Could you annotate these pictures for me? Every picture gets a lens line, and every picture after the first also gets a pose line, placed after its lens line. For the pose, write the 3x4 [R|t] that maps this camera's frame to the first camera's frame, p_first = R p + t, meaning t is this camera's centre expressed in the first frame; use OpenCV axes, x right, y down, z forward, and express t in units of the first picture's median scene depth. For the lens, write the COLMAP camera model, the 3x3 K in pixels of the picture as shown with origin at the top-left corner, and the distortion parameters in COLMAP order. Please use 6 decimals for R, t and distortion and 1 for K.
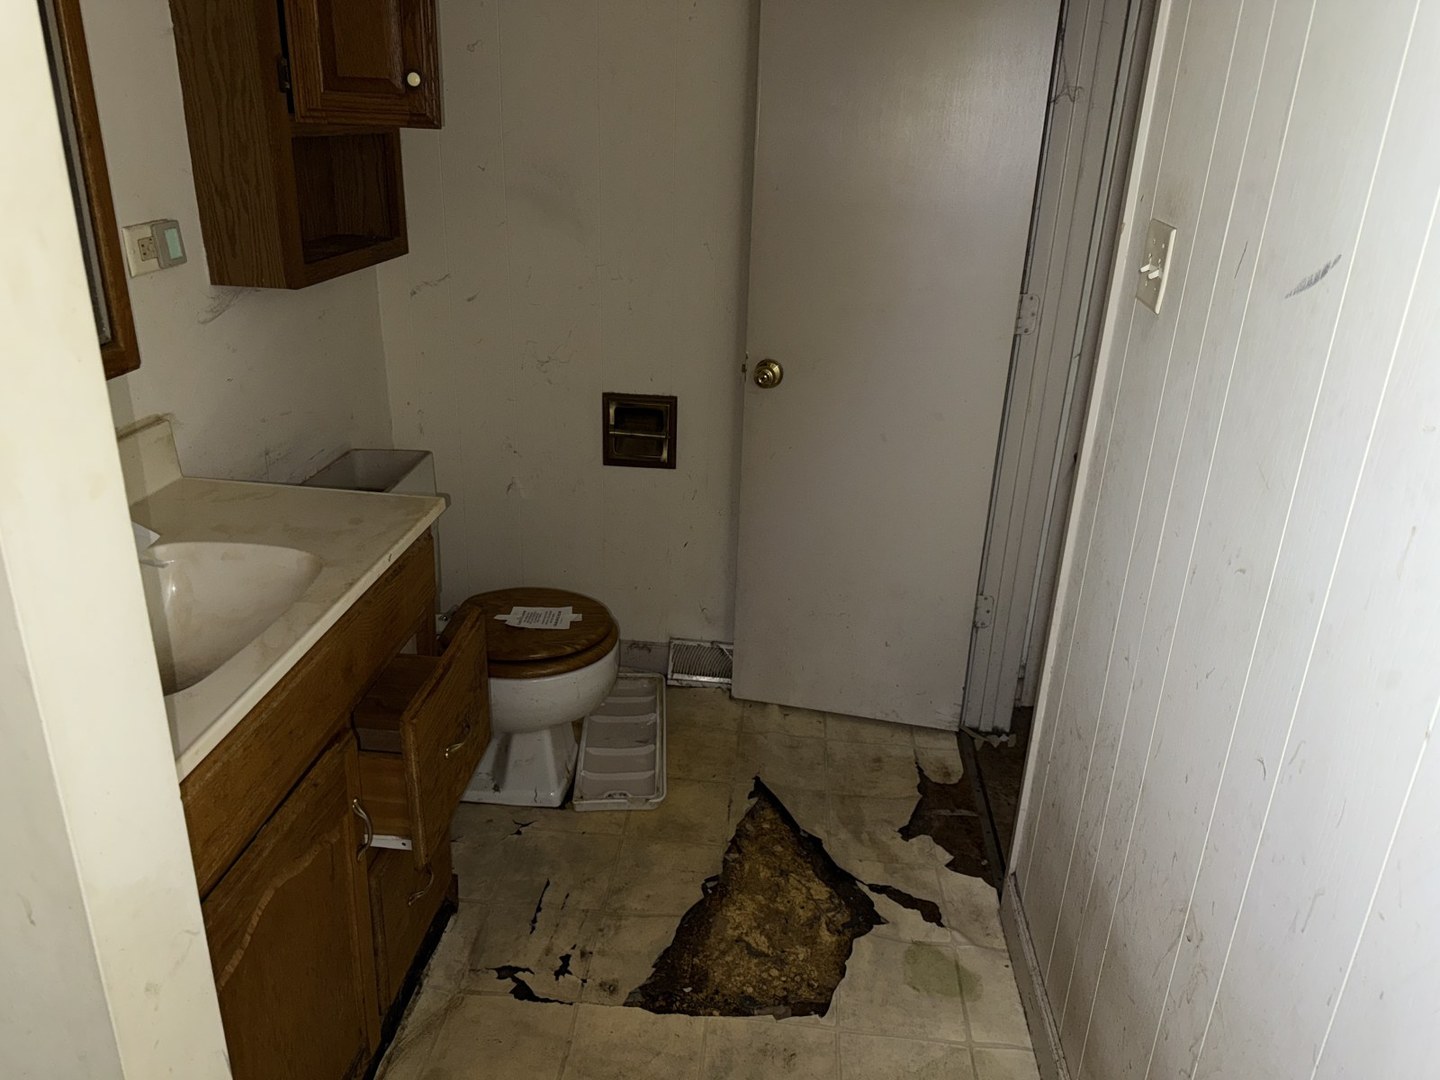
lens RADIAL K [[1021.9, 0, 720.6], [0, 1021.9, 529.4], [0, 0, 1]] dist [0.008156, -0.001918]
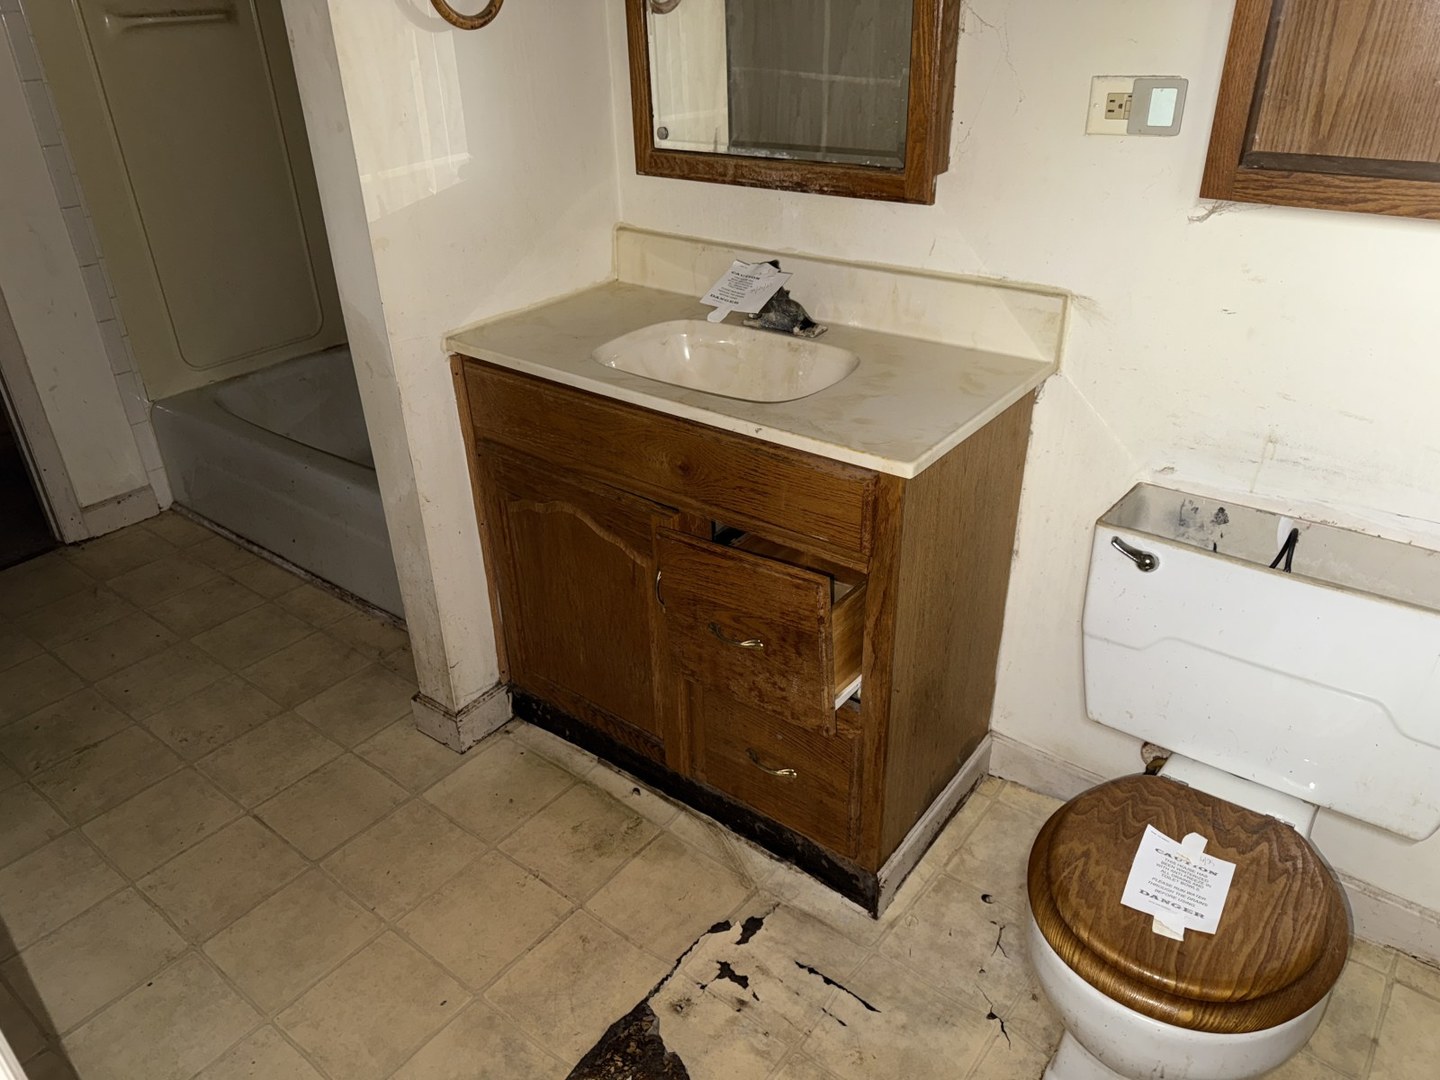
lens RADIAL K [[1021.9, 0, 720.3], [0, 1021.9, 549.9], [0, 0, 1]] dist [0.008156, -0.001918]
pose [[-0.549469, 0.386748, -0.740615, 0.367910], [-0.308073, 0.730179, 0.609861, -0.376806], [0.776643, 0.563263, -0.282064, 1.059118]]
